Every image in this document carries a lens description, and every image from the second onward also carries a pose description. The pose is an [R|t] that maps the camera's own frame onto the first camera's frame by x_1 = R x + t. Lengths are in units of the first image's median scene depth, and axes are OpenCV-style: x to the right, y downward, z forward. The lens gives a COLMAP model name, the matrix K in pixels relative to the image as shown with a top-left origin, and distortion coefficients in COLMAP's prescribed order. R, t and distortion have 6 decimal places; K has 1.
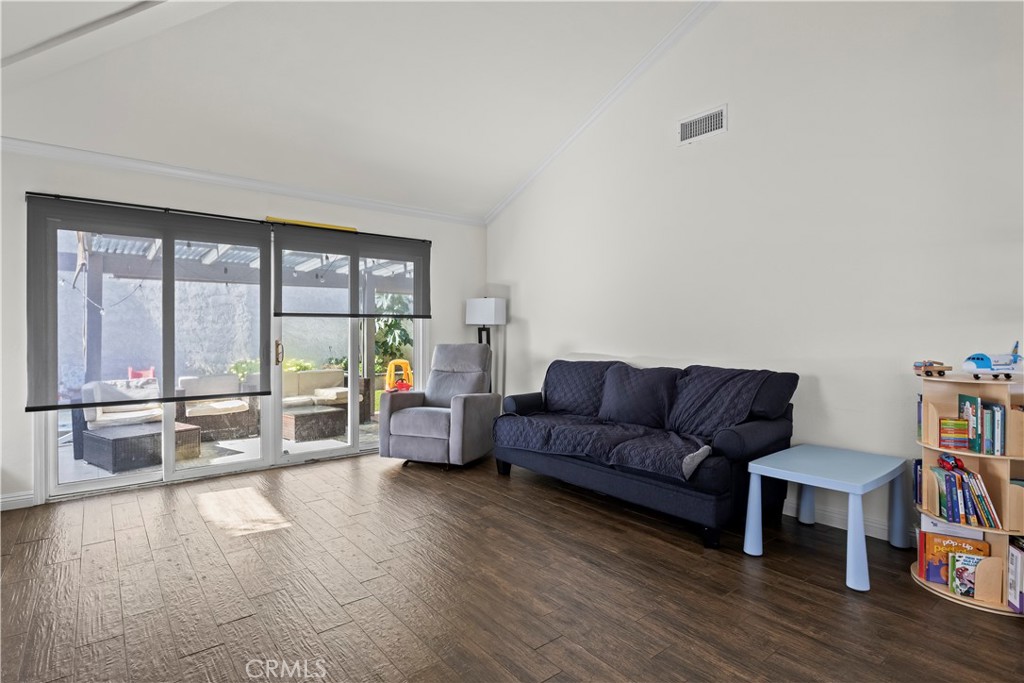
lens RADIAL K [[515.2, 0, 505.9], [0, 515.2, 329.4], [0, 0, 1]] dist [-0.004464, 0.003404]
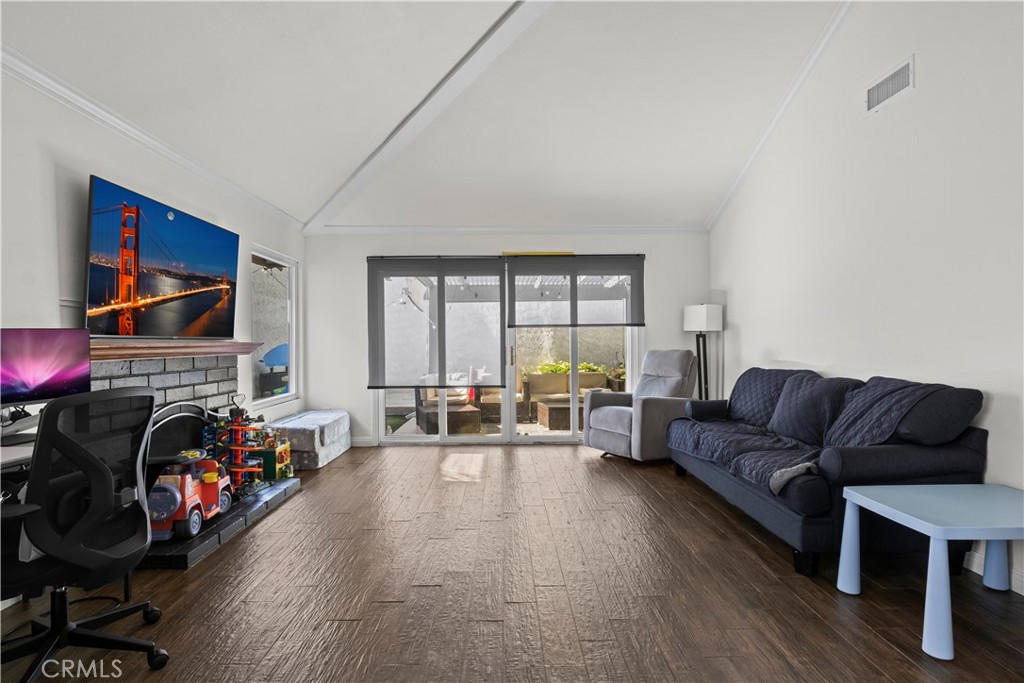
lens RADIAL K [[515.2, 0, 514.9], [0, 515.2, 337.3], [0, 0, 1]] dist [-0.004464, 0.003404]
pose [[0.790295, -0.008968, -0.612661, 0.361668], [0.010733, 0.999942, -0.000793, -0.000110], [0.612633, -0.005949, 0.790345, -0.020504]]
